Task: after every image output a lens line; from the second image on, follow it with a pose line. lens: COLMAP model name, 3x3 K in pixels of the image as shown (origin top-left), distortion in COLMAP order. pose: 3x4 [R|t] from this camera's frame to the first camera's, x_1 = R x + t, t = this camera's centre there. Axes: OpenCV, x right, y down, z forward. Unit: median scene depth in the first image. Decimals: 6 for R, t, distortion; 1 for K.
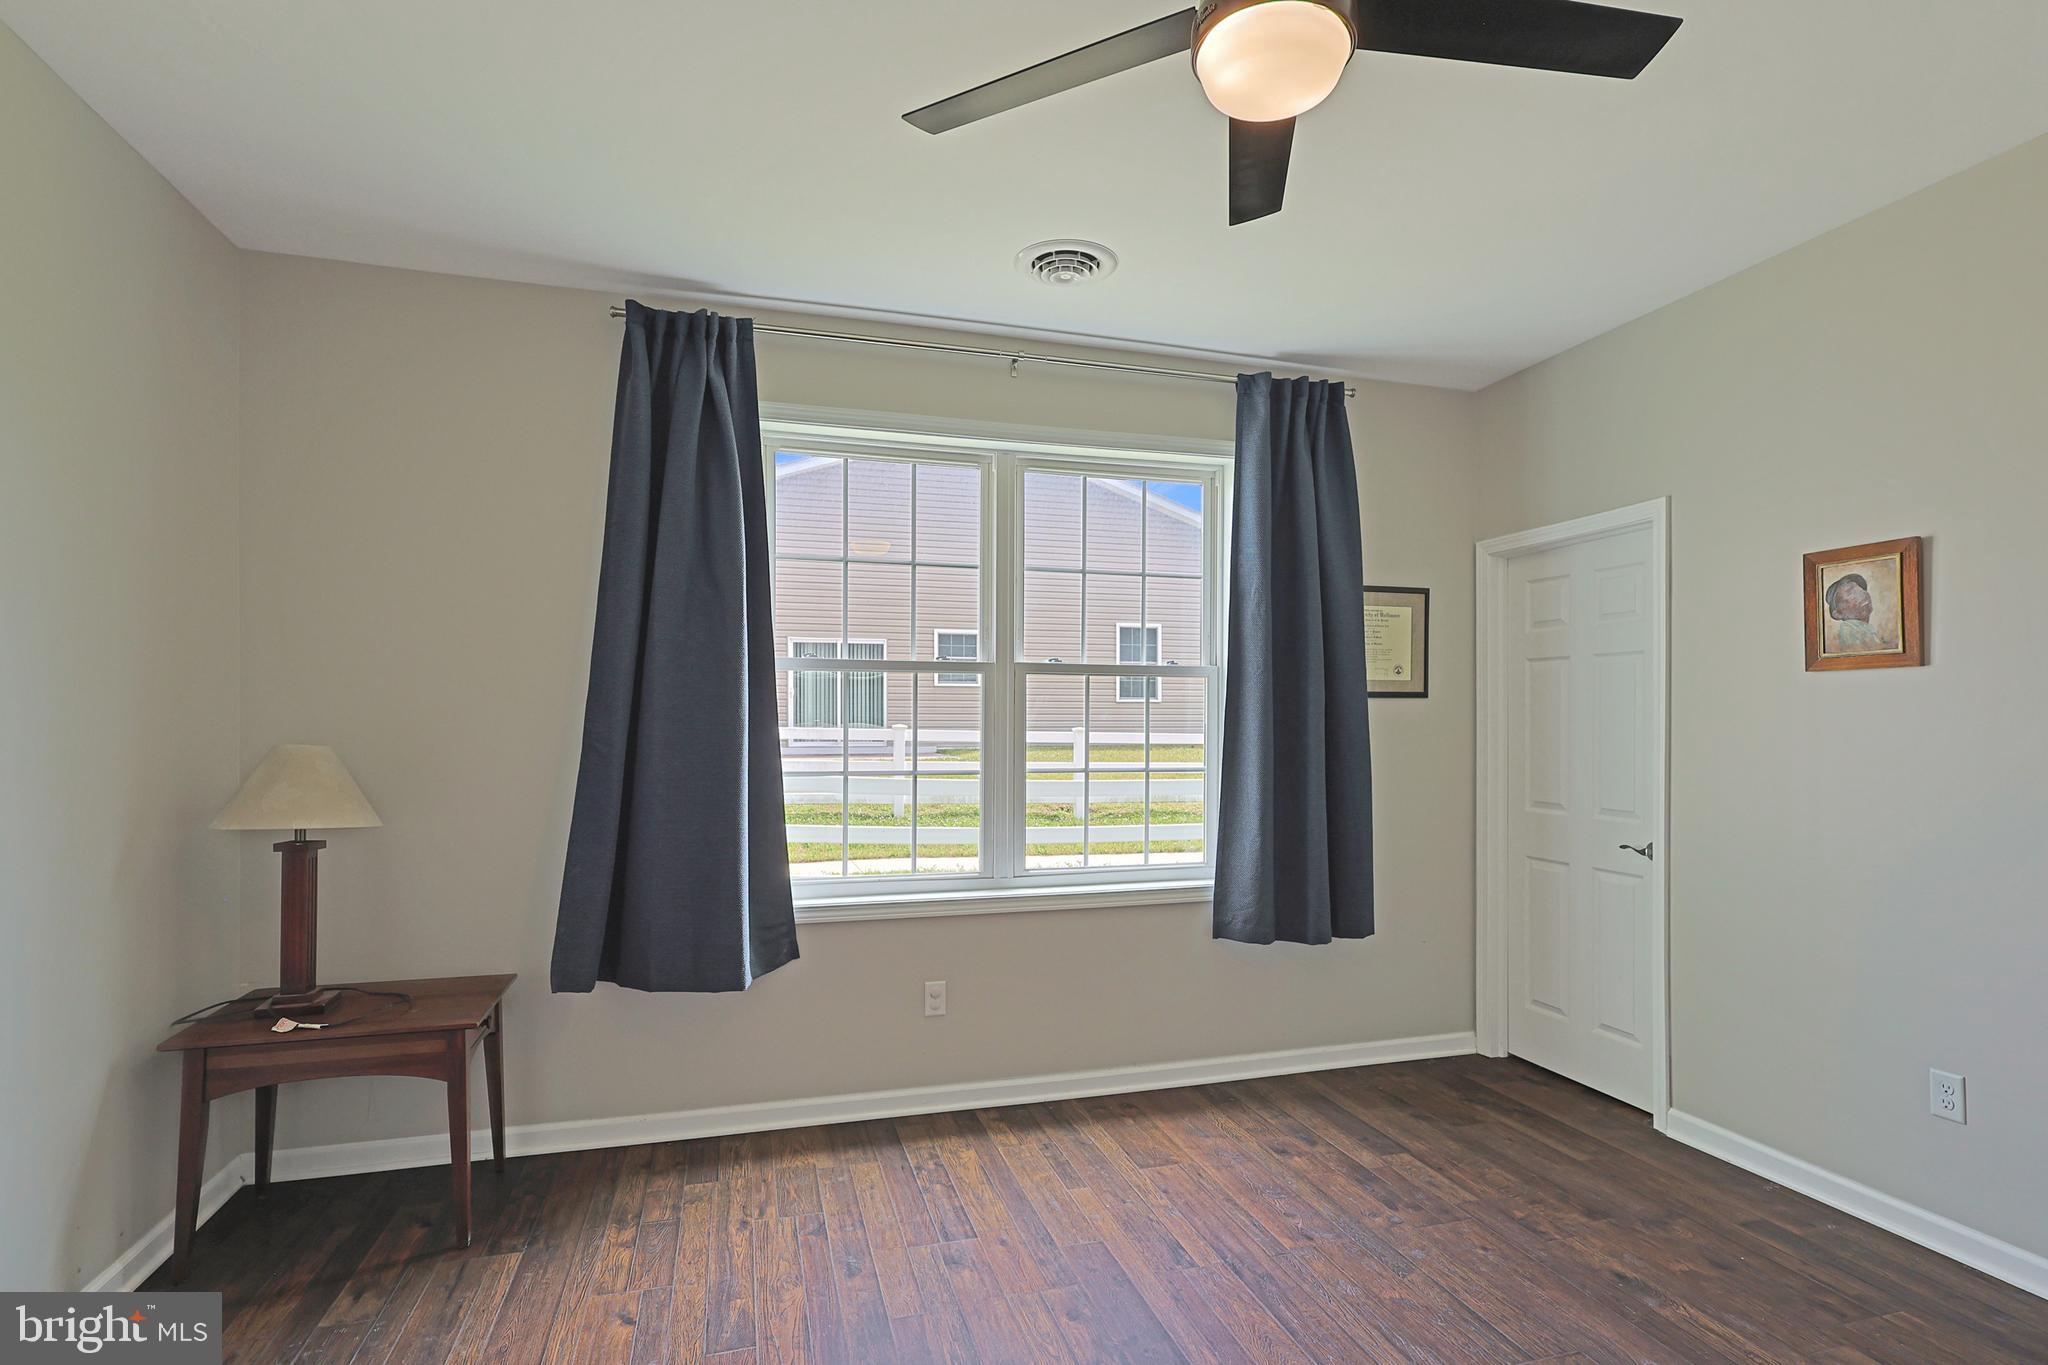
lens RADIAL K [[1019.1, 0, 1029.1], [0, 1019.1, 727.8], [0, 0, 1]] dist [0.000095, -0.000252]
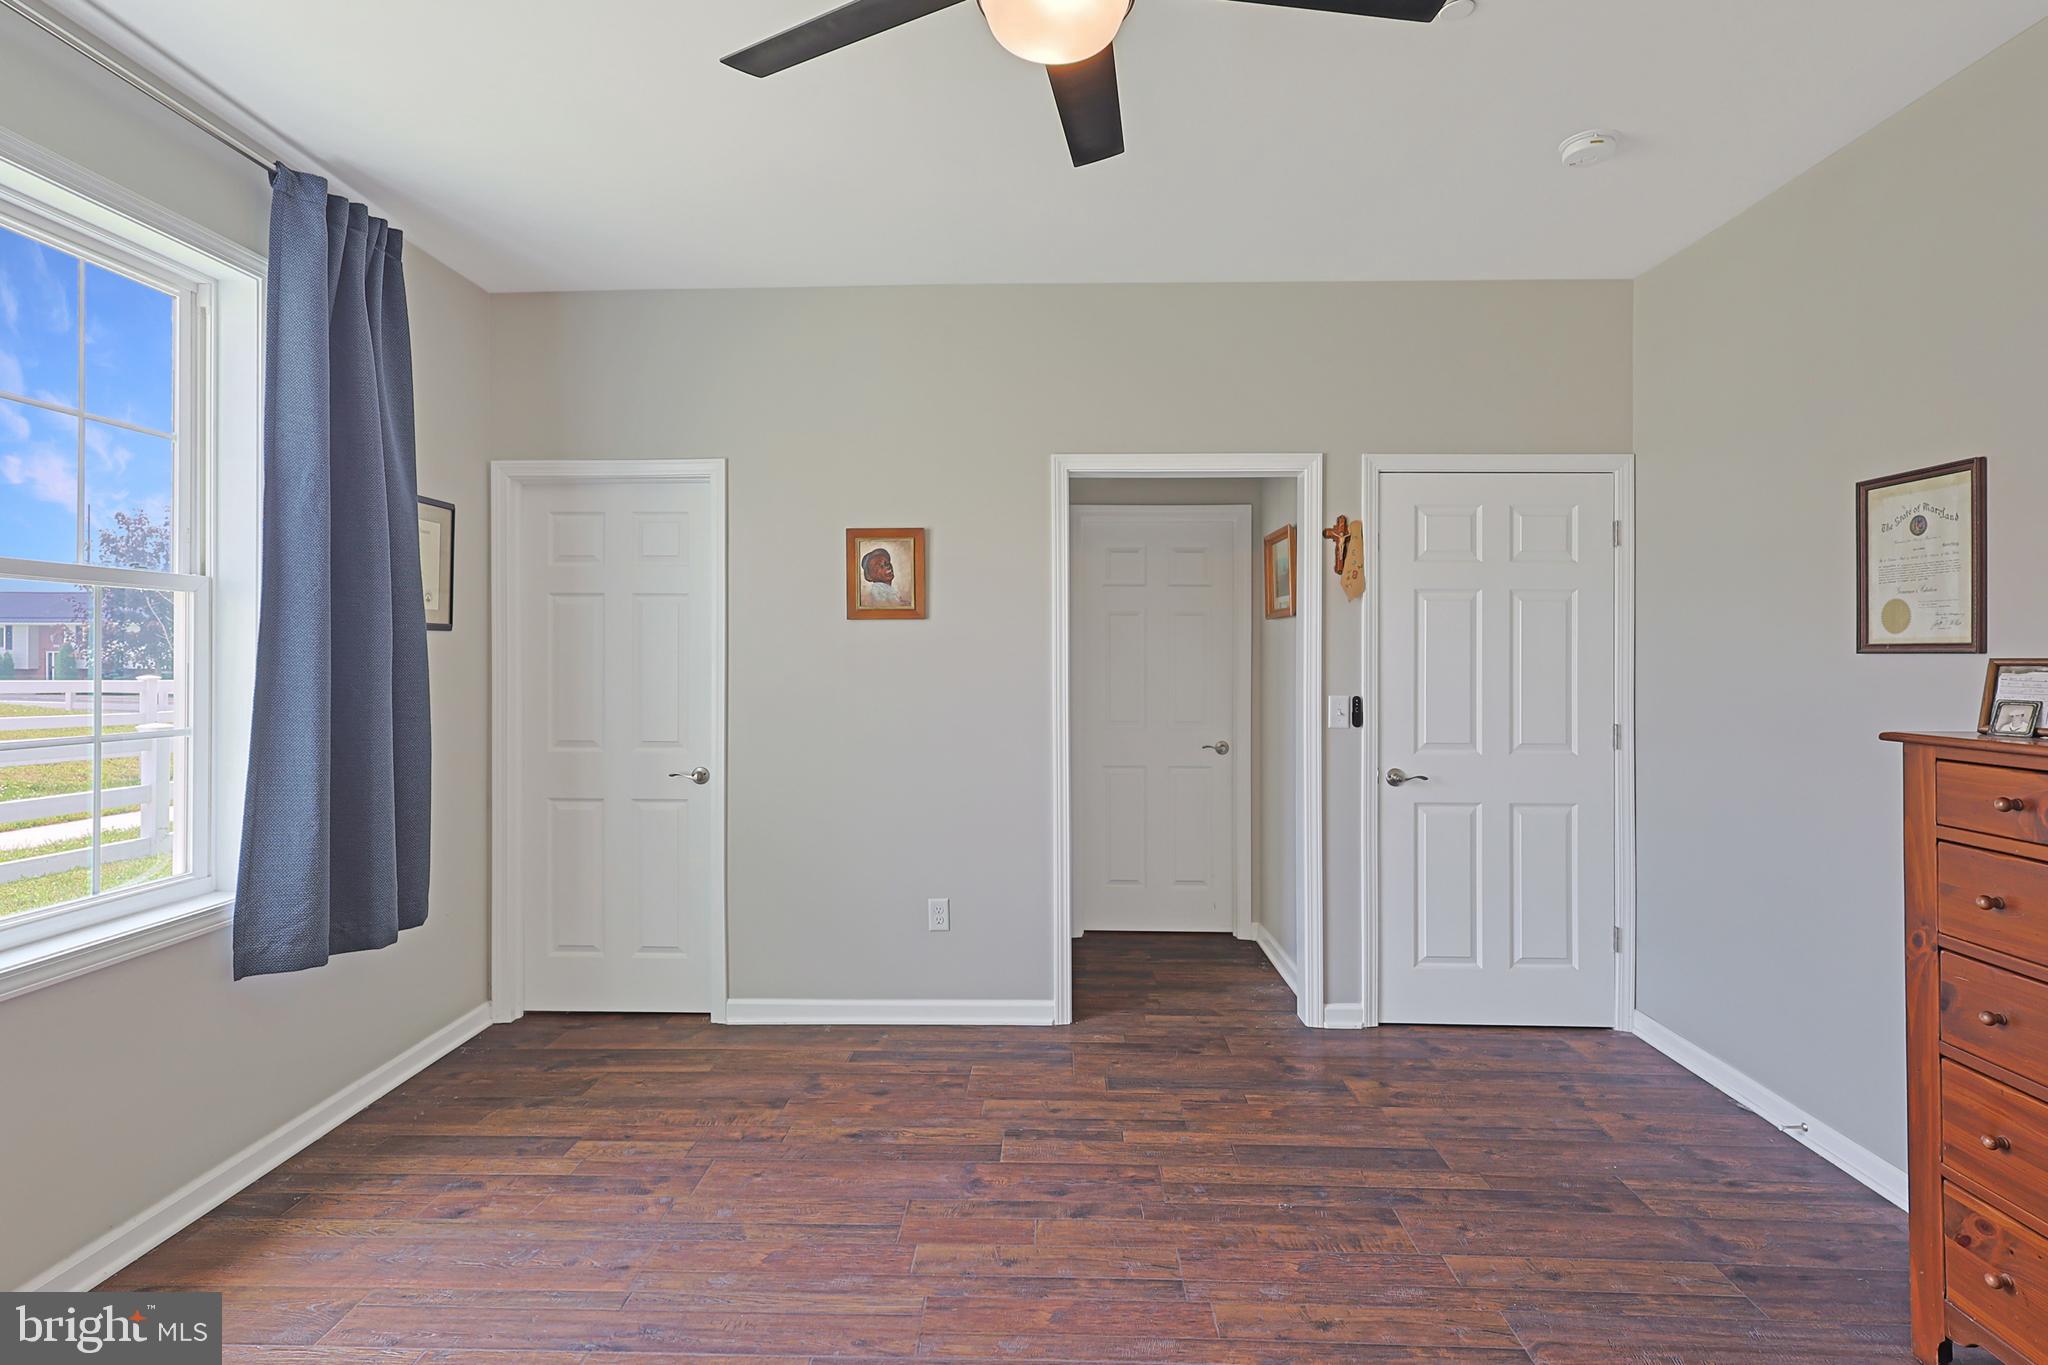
lens RADIAL K [[1012.8, 0, 1021.3], [0, 1012.8, 667.0], [0, 0, 1]] dist [0.000450, 0.000444]
pose [[0.308570, -0.009312, 0.951156, -0.342487], [0.006305, 0.999950, 0.007744, -0.003243], [-0.951181, 0.003607, 0.308613, 0.344338]]
